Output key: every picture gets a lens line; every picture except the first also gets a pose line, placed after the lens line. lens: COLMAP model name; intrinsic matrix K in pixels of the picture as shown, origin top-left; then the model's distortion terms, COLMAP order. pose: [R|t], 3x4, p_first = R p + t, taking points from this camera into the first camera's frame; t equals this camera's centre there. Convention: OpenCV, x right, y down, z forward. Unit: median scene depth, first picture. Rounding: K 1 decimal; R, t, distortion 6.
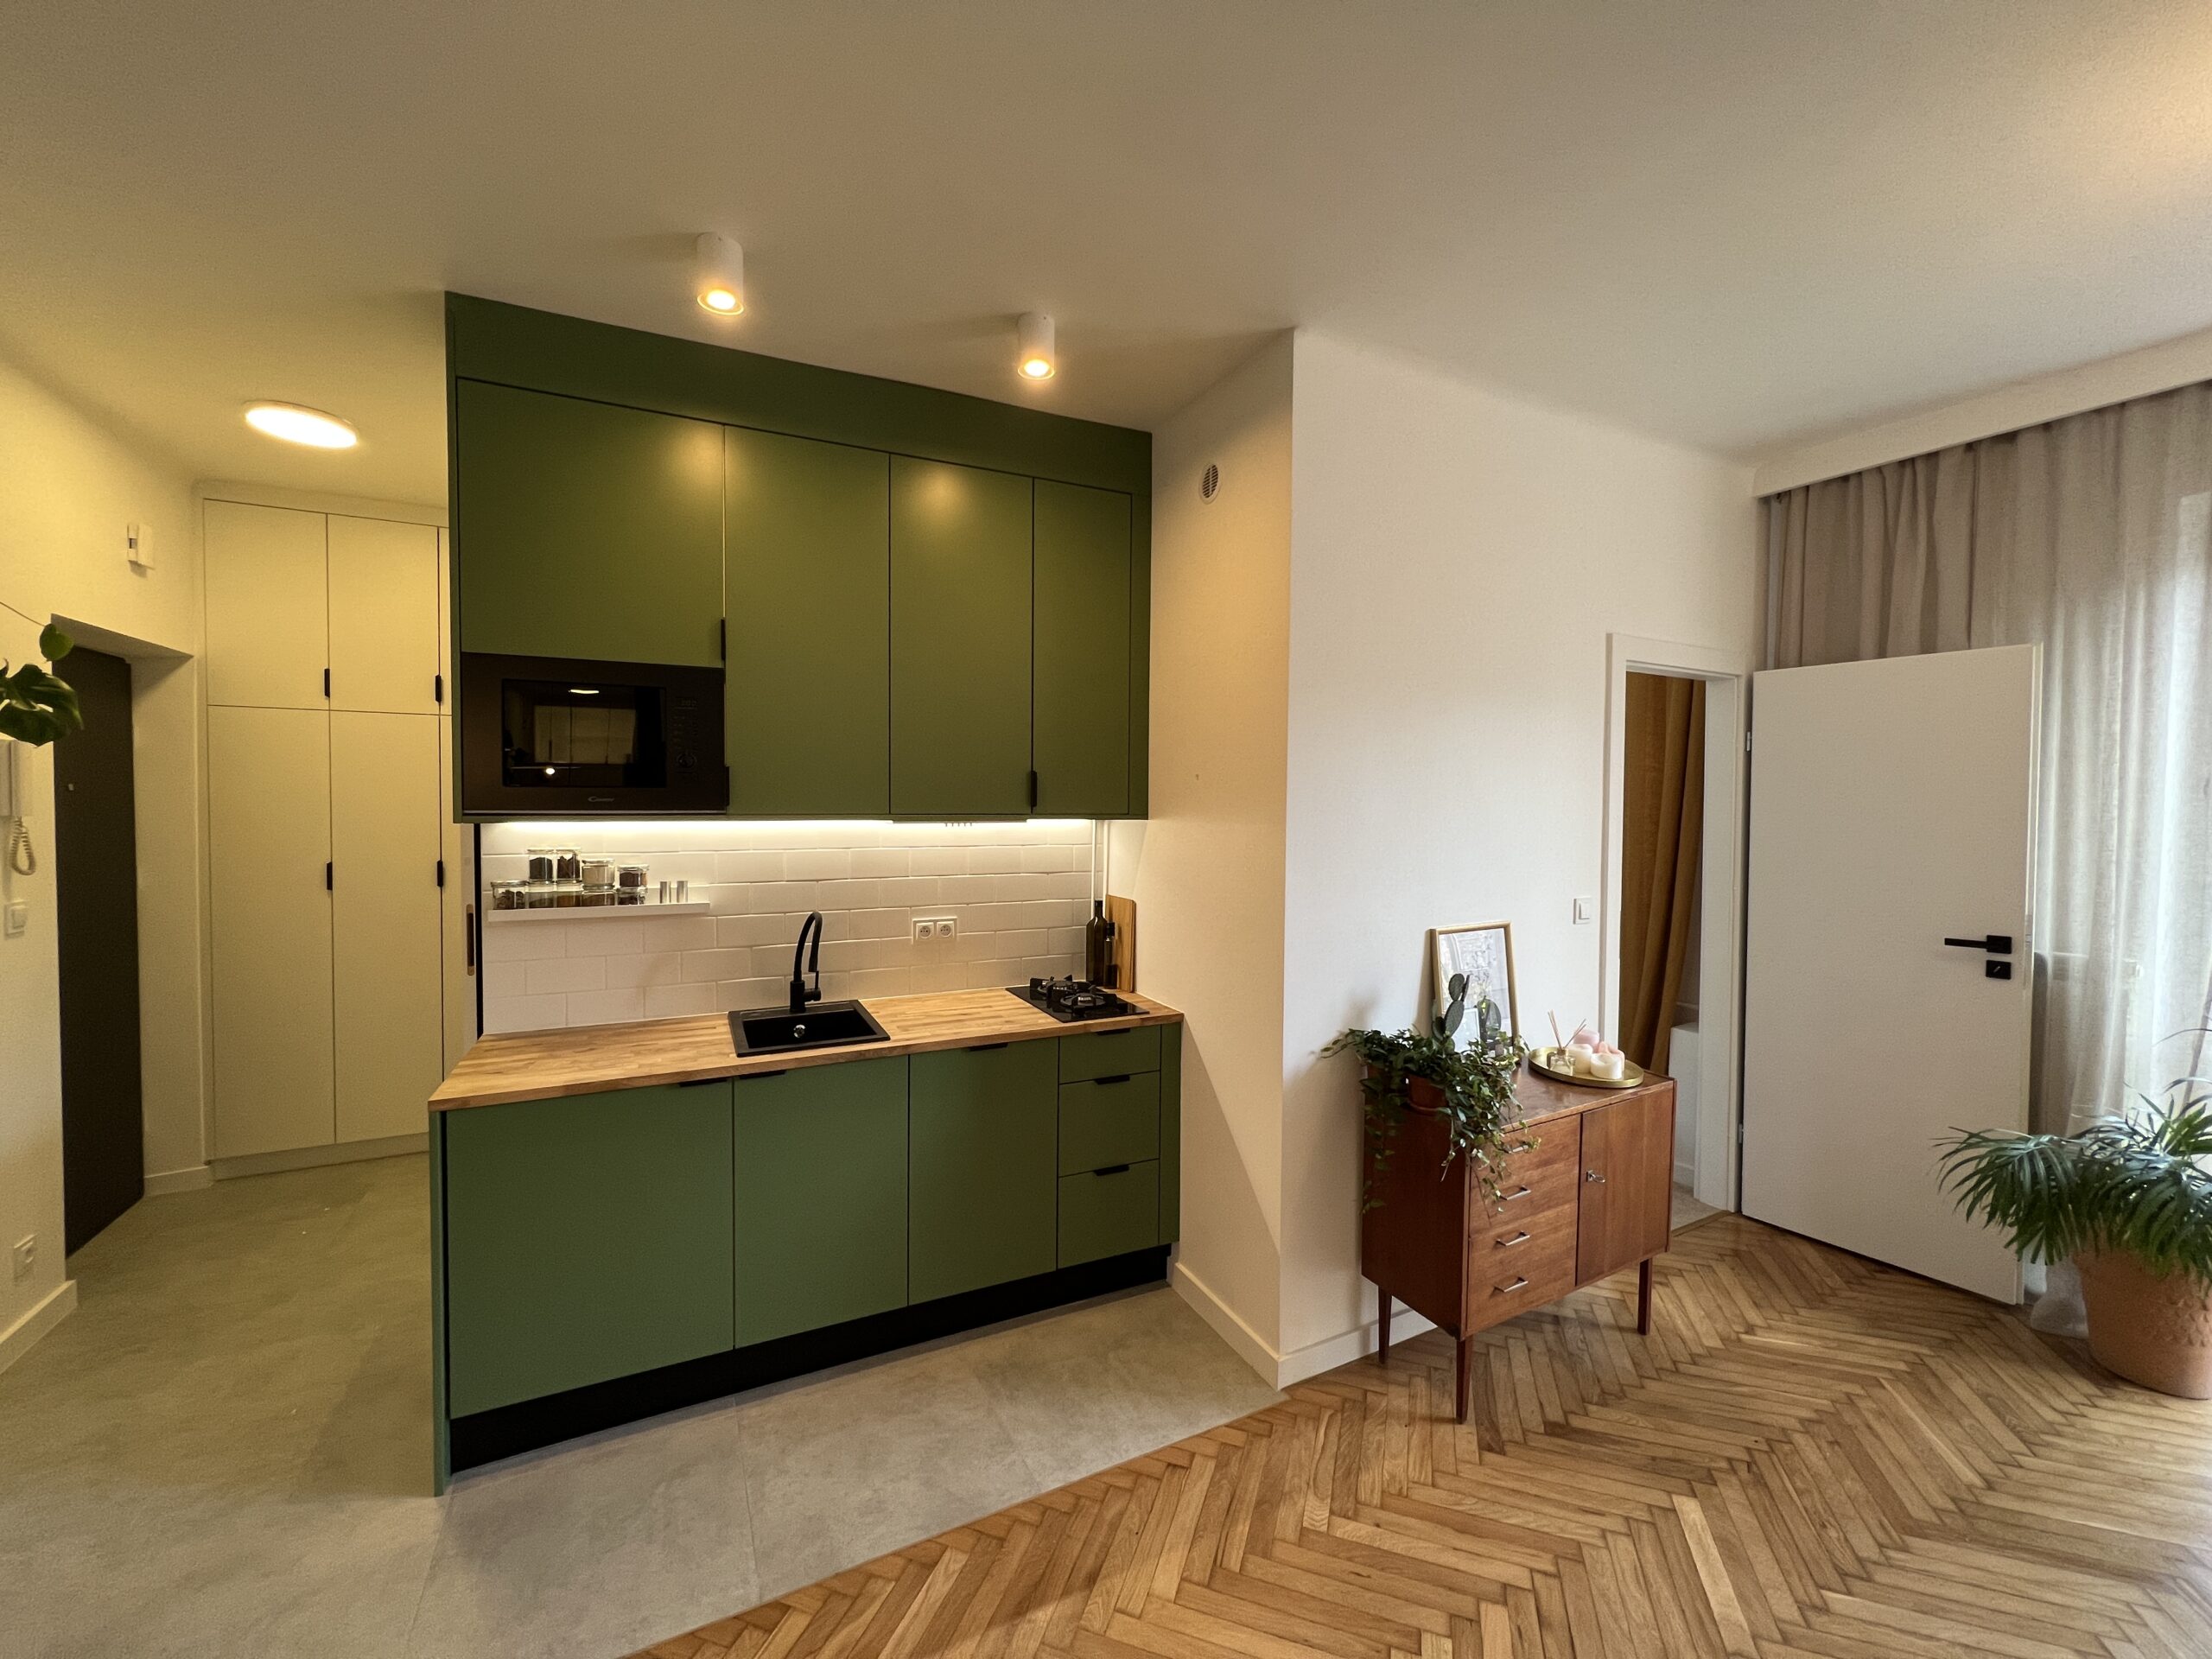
lens RADIAL K [[882.2, 0, 1098.4], [0, 882.2, 822.4], [0, 0, 1]] dist [0.000300, 0.000034]
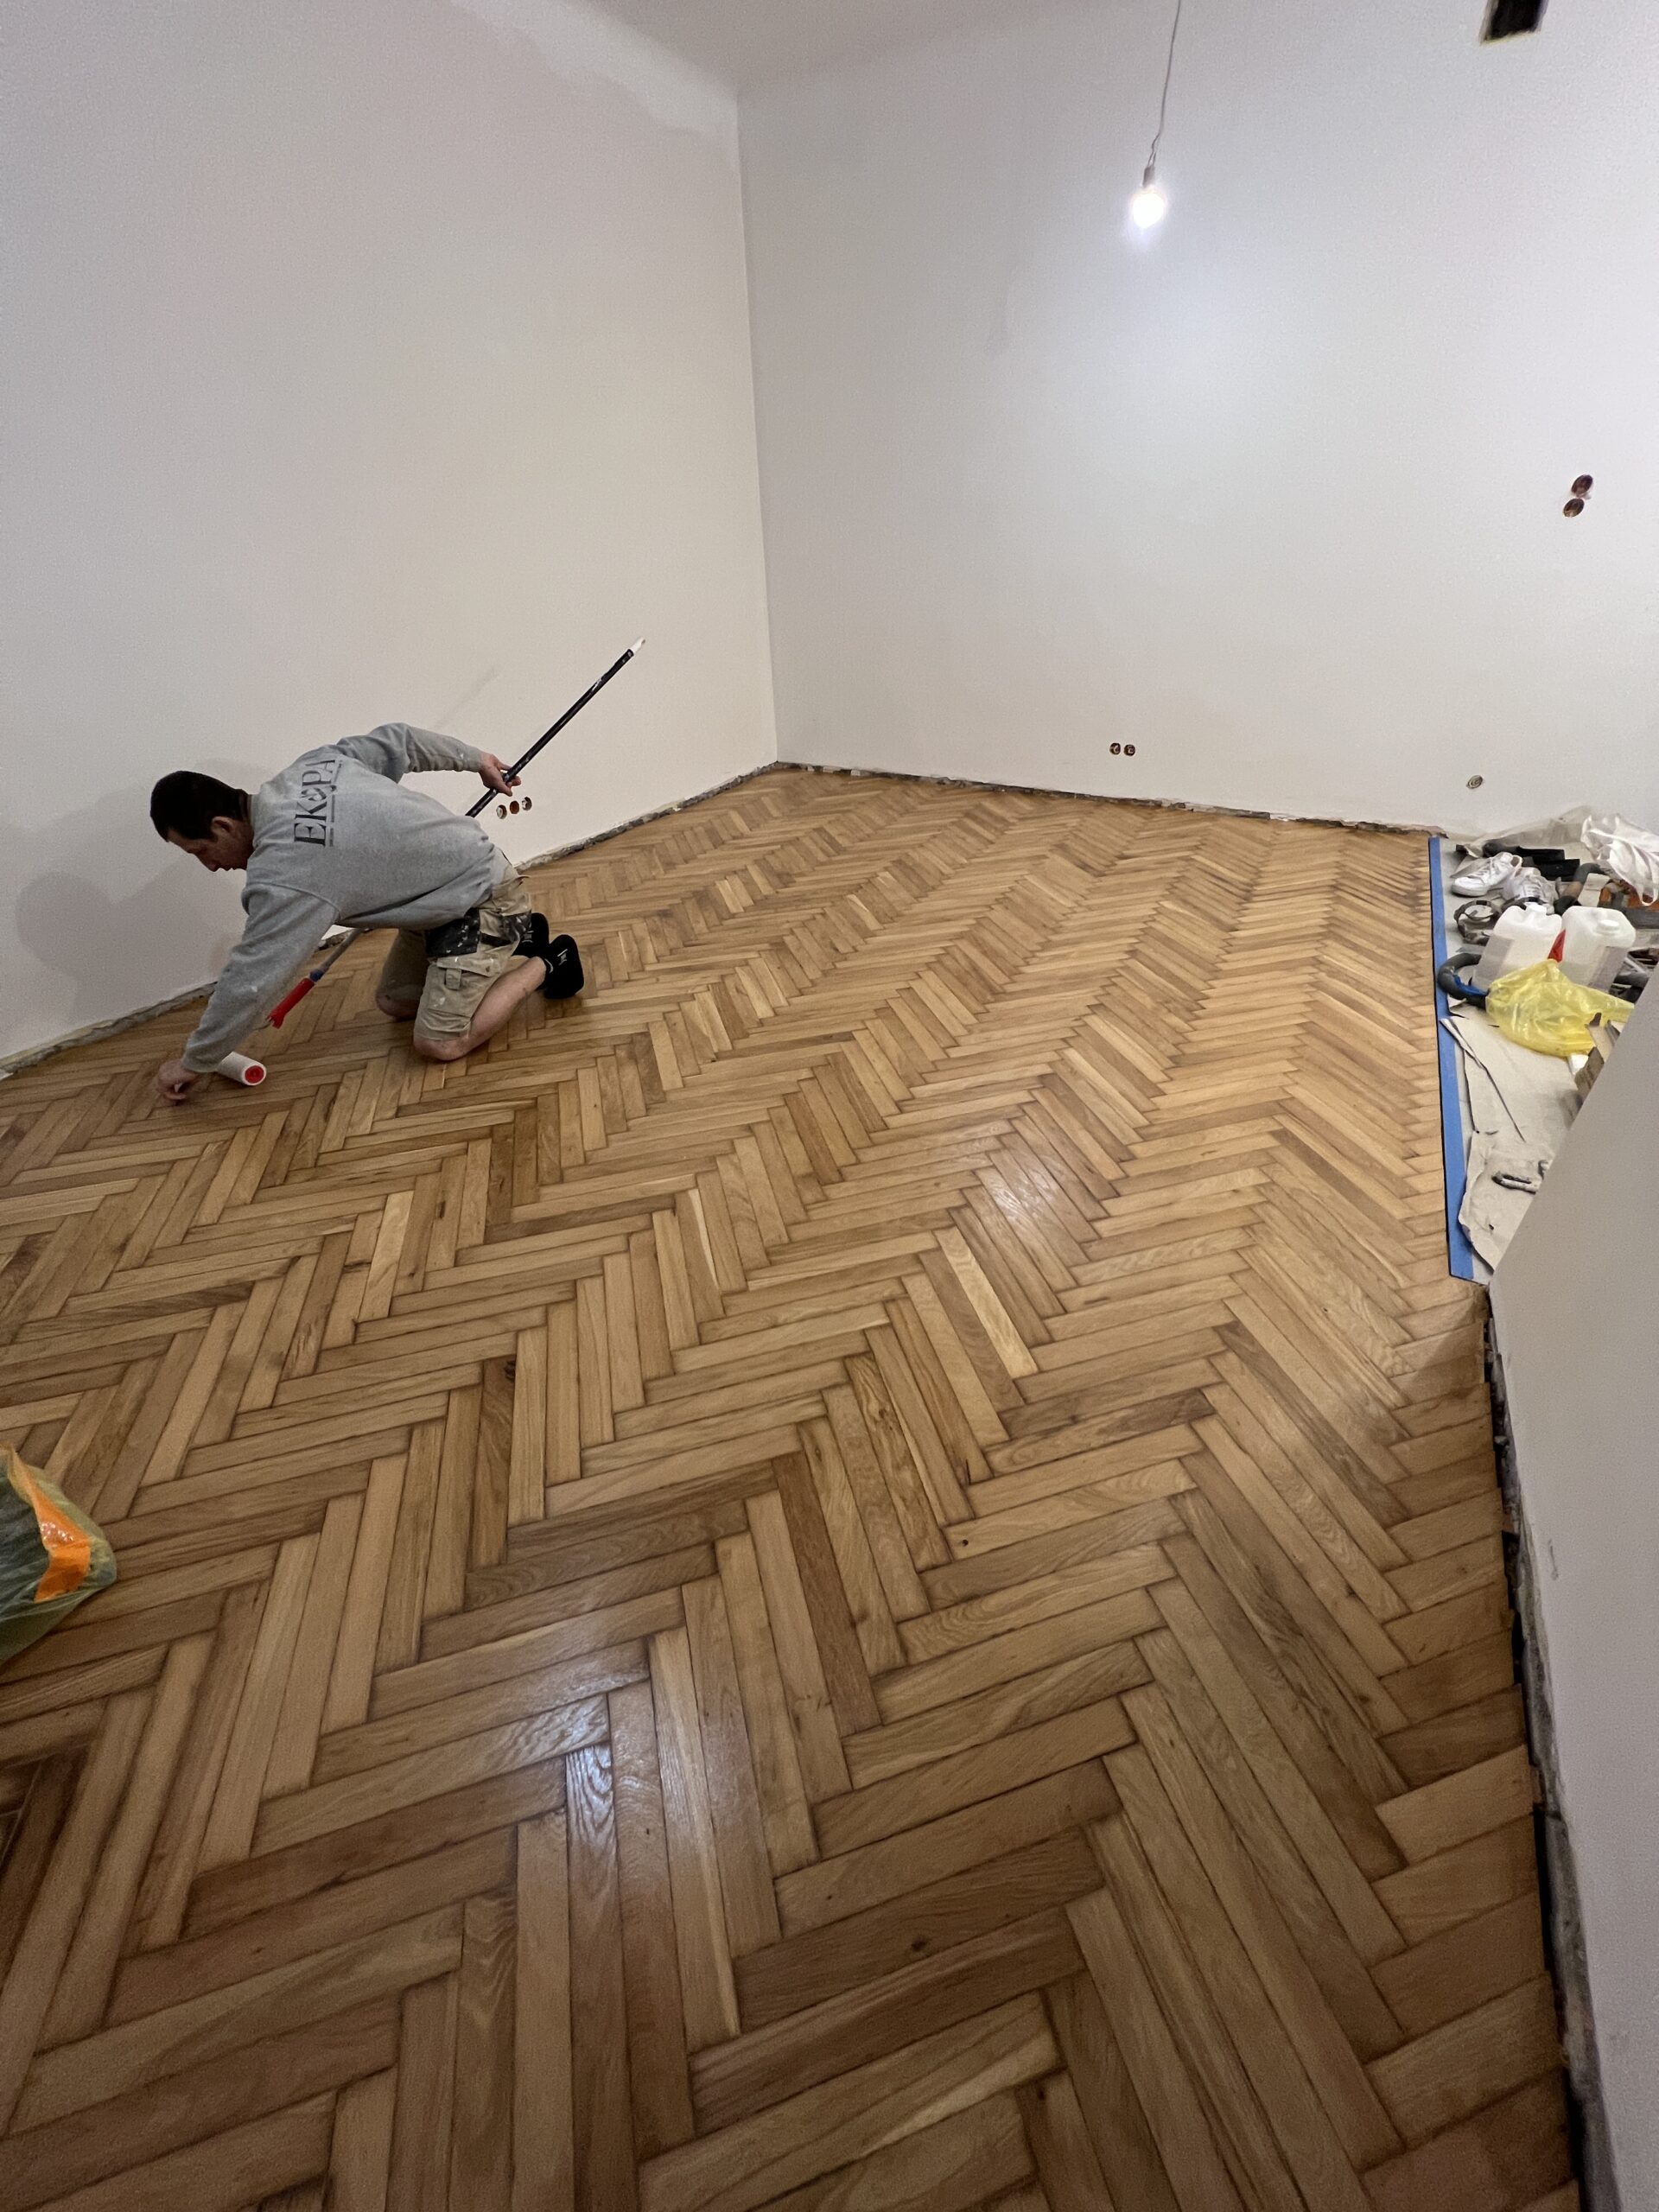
lens RADIAL K [[882.2, 0, 829.5], [0, 882.2, 1106.0], [0, 0, 1]] dist [0.000300, 0.000034]
pose [[-0.823767, 0.325514, -0.464164, 0.870212], [0.001343, 0.819854, 0.572571, 0.108247], [0.566926, 0.471042, -0.675806, 1.053478]]
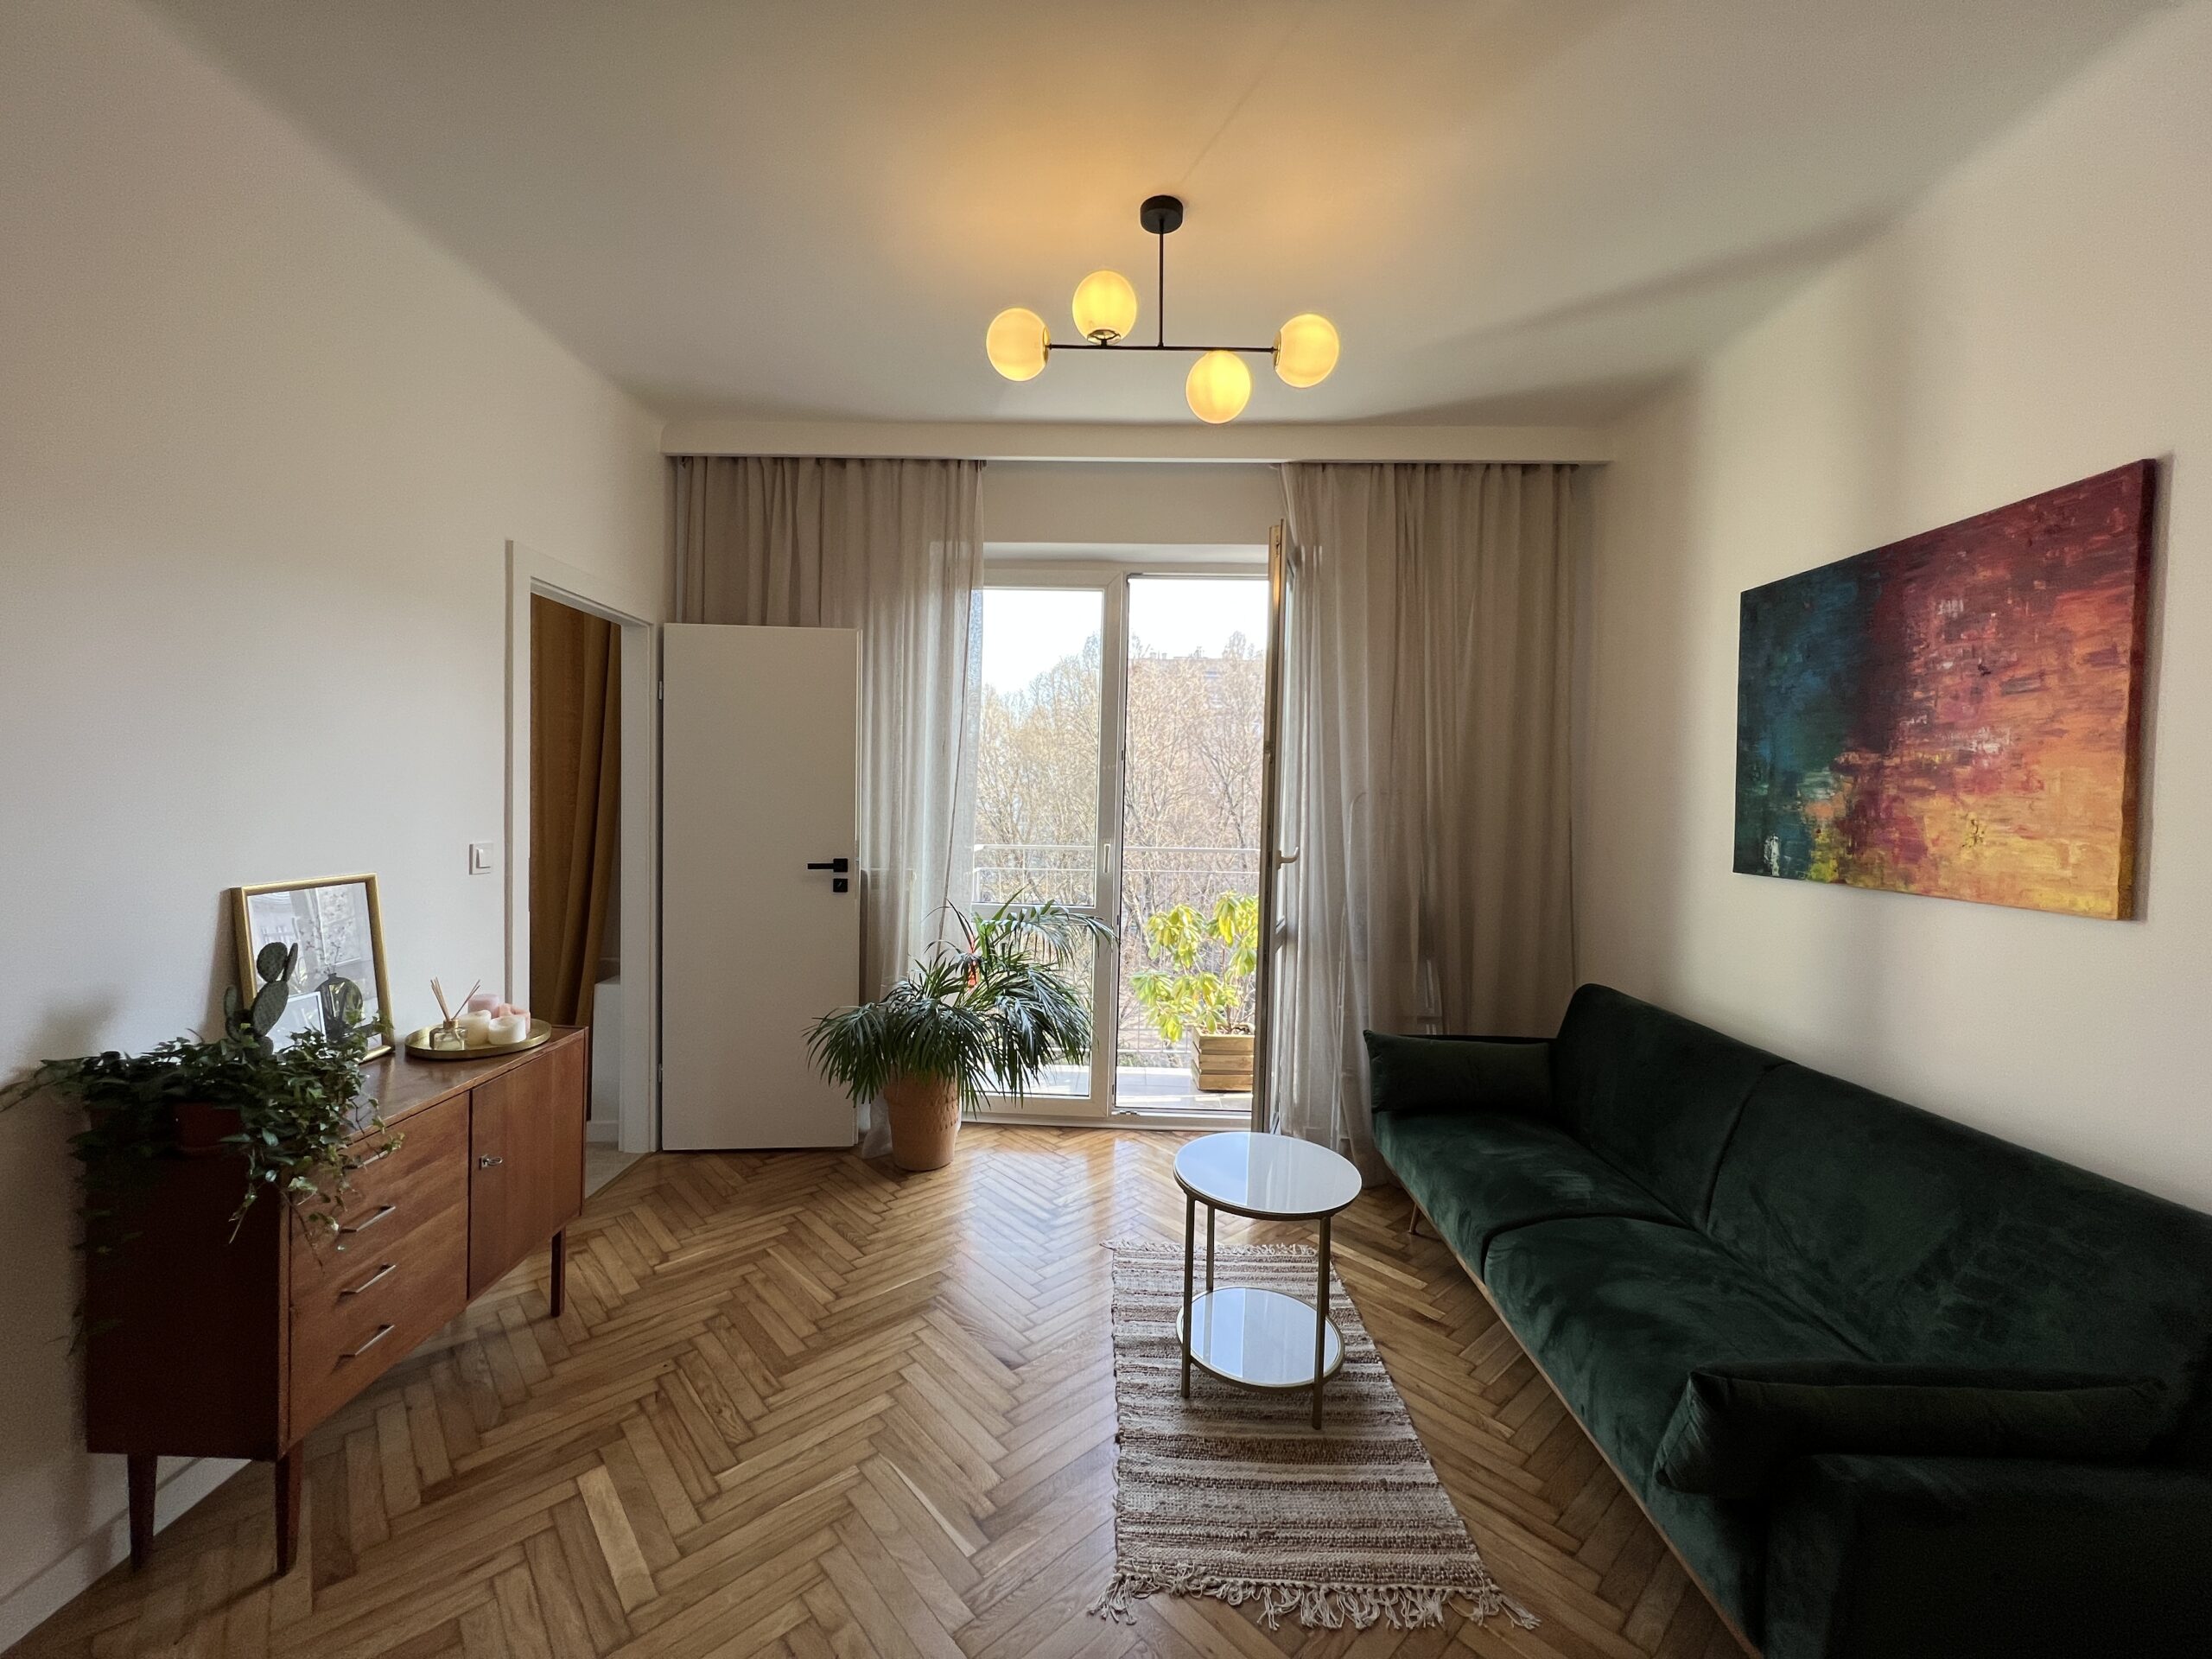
lens RADIAL K [[886.6, 0, 1099.1], [0, 886.6, 822.2], [0, 0, 1]] dist [0.000896, 0.000290]
pose [[0.478011, -0.017907, 0.878171, 0.097557], [0.007854, 0.999839, 0.016112, 0.066138], [-0.878319, -0.000804, 0.478075, 0.080124]]
